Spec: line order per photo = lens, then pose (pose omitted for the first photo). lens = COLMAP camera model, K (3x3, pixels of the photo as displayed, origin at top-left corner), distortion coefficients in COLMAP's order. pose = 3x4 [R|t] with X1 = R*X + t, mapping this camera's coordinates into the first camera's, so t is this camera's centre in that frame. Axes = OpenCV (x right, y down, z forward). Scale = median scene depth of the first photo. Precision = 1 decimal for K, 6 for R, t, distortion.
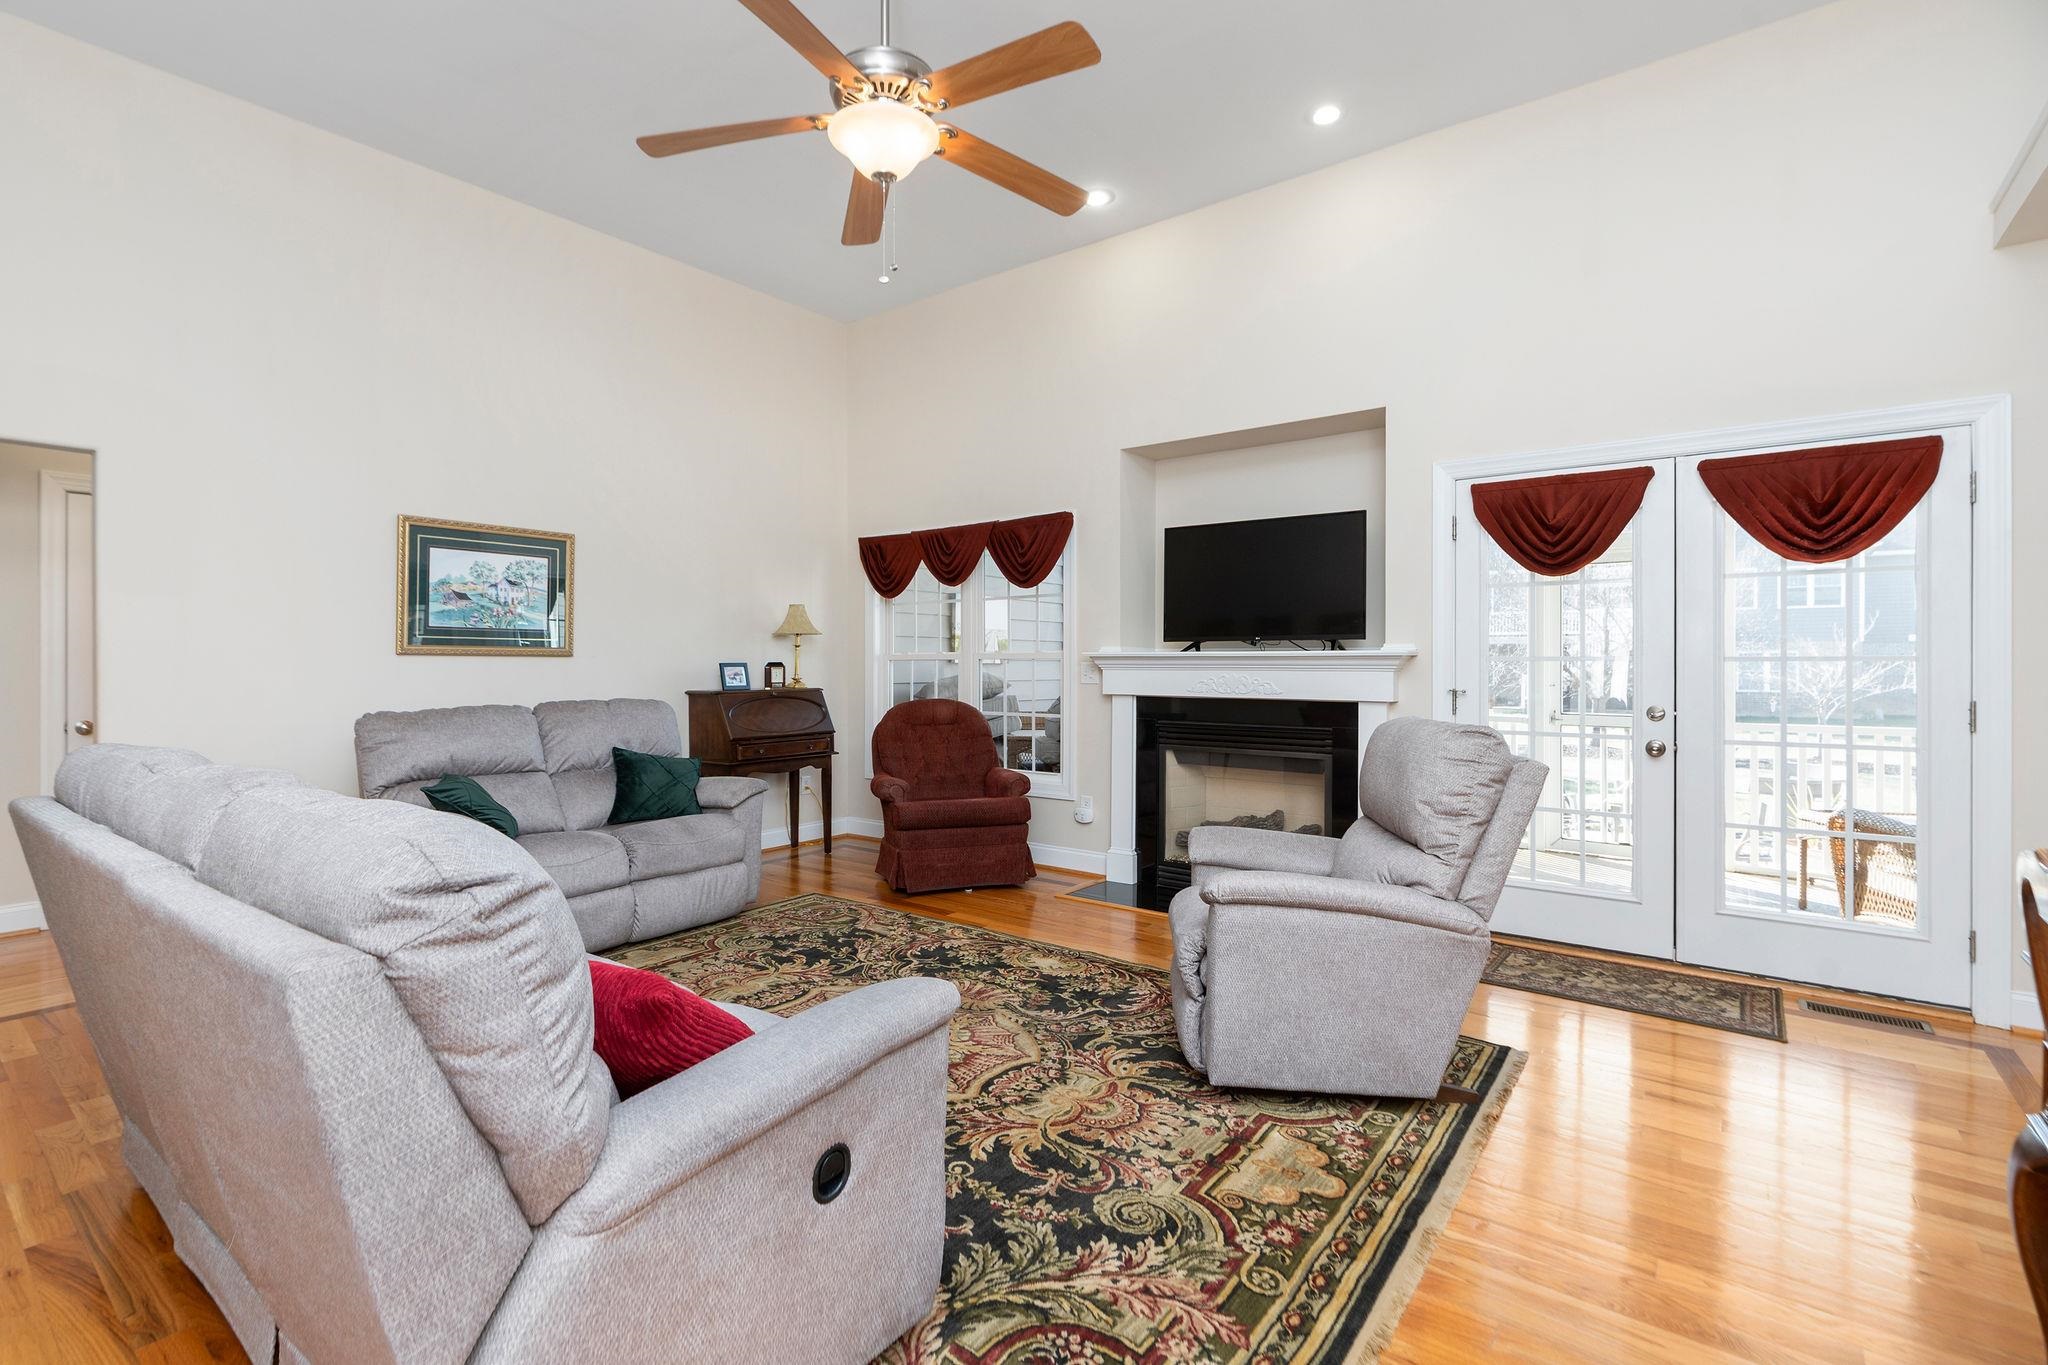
lens RADIAL K [[942.6, 0, 978.2], [0, 942.6, 660.4], [0, 0, 1]] dist [-0.001000, 0.000023]
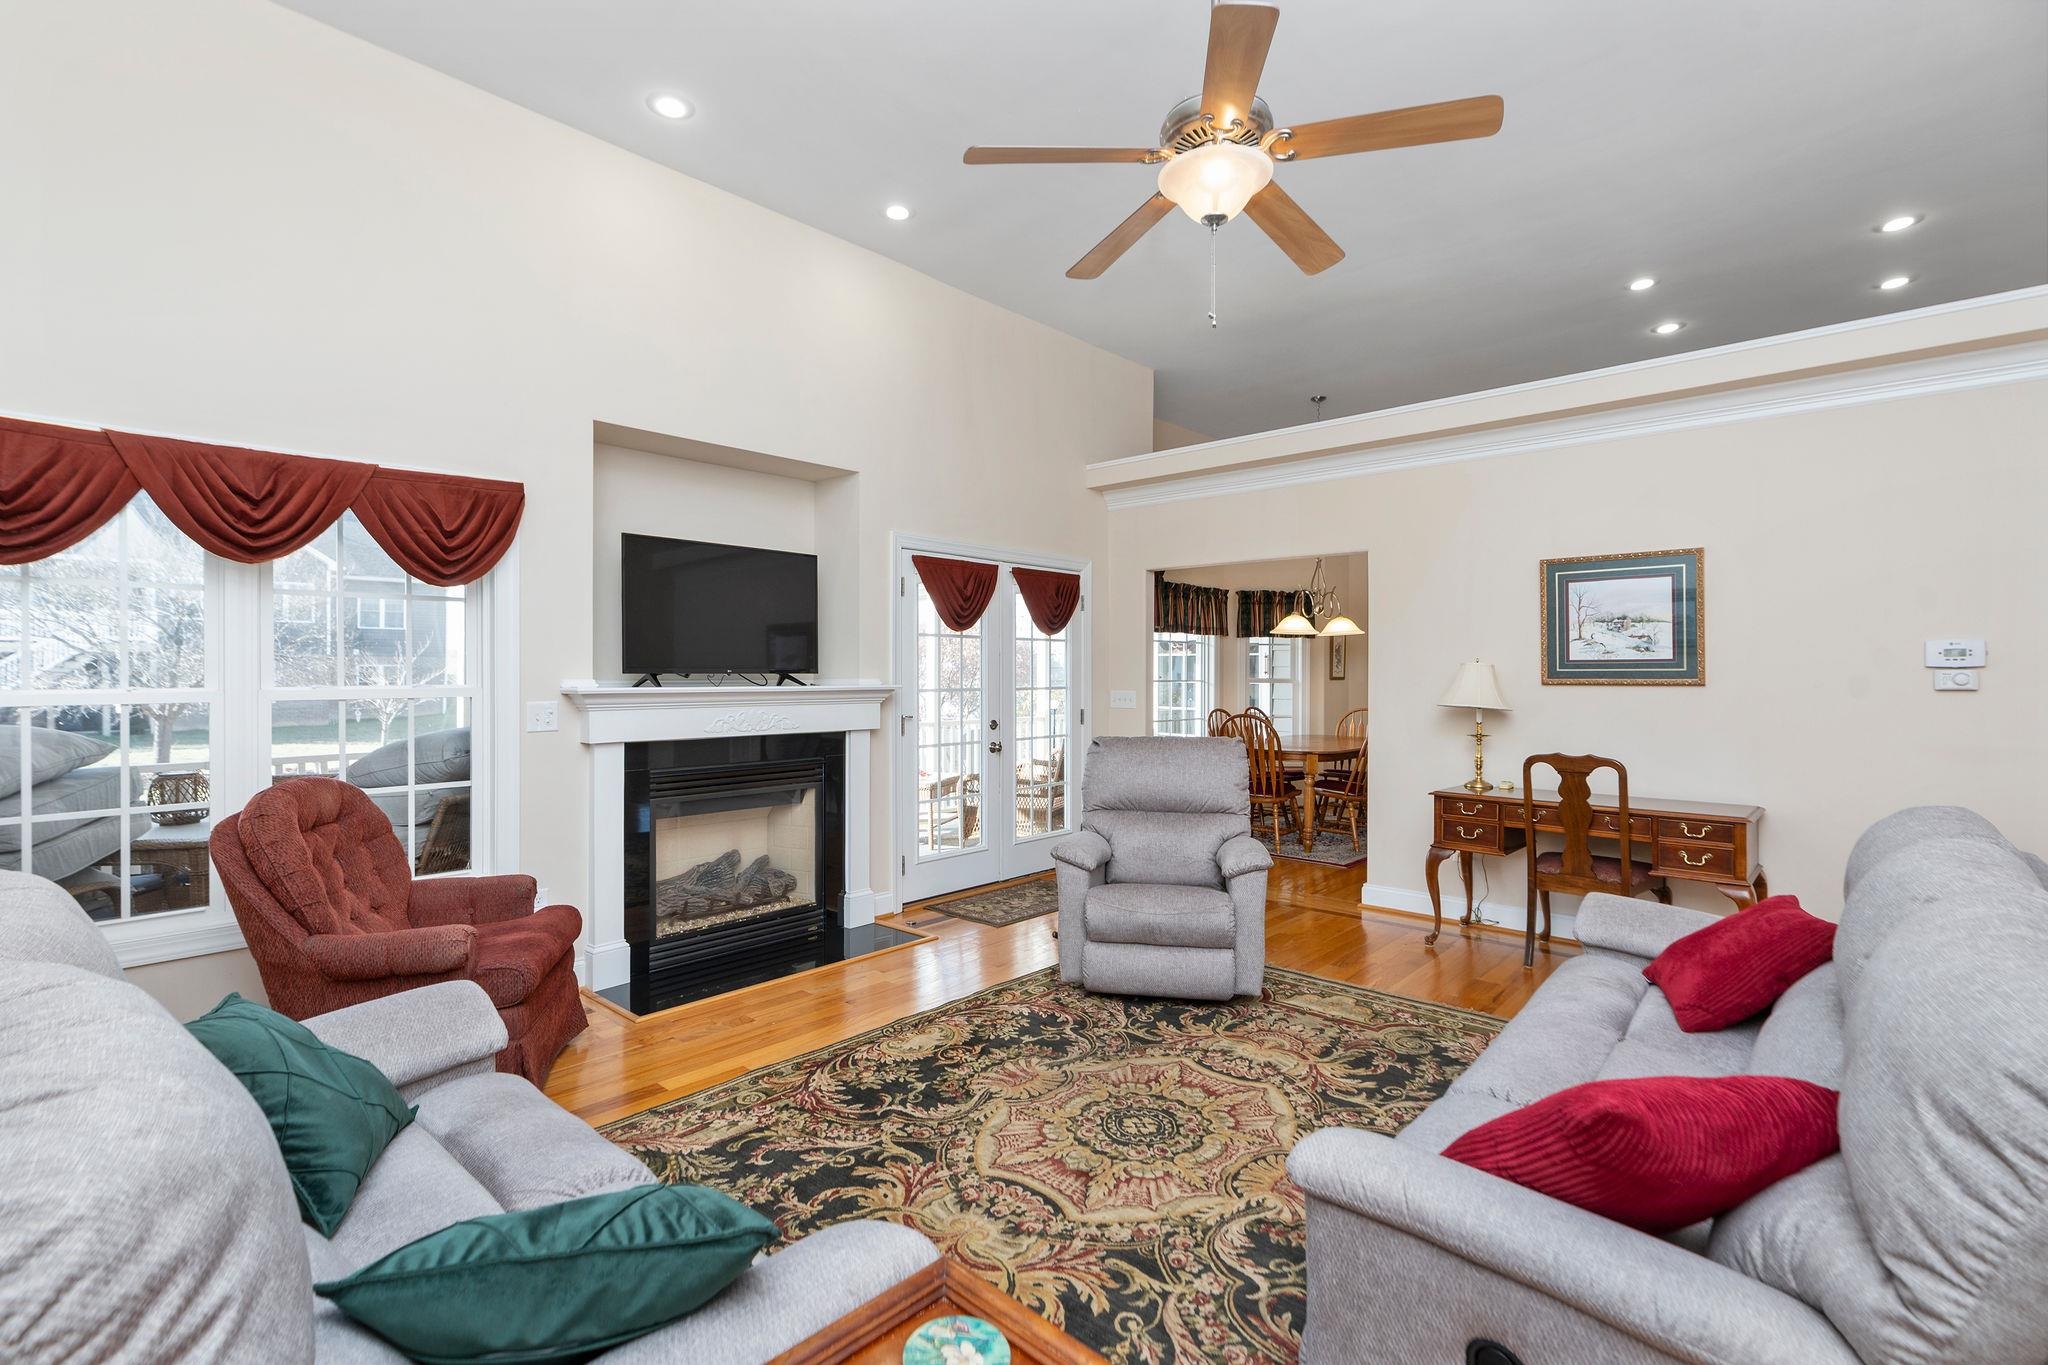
lens RADIAL K [[942.6, 0, 1023.0], [0, 942.6, 677.7], [0, 0, 1]] dist [-0.001000, 0.000023]
pose [[0.067679, -0.010079, 0.997656, -0.816986], [-0.005495, 0.999930, 0.010475, -0.037288], [-0.997692, -0.006191, 0.067619, 0.844099]]
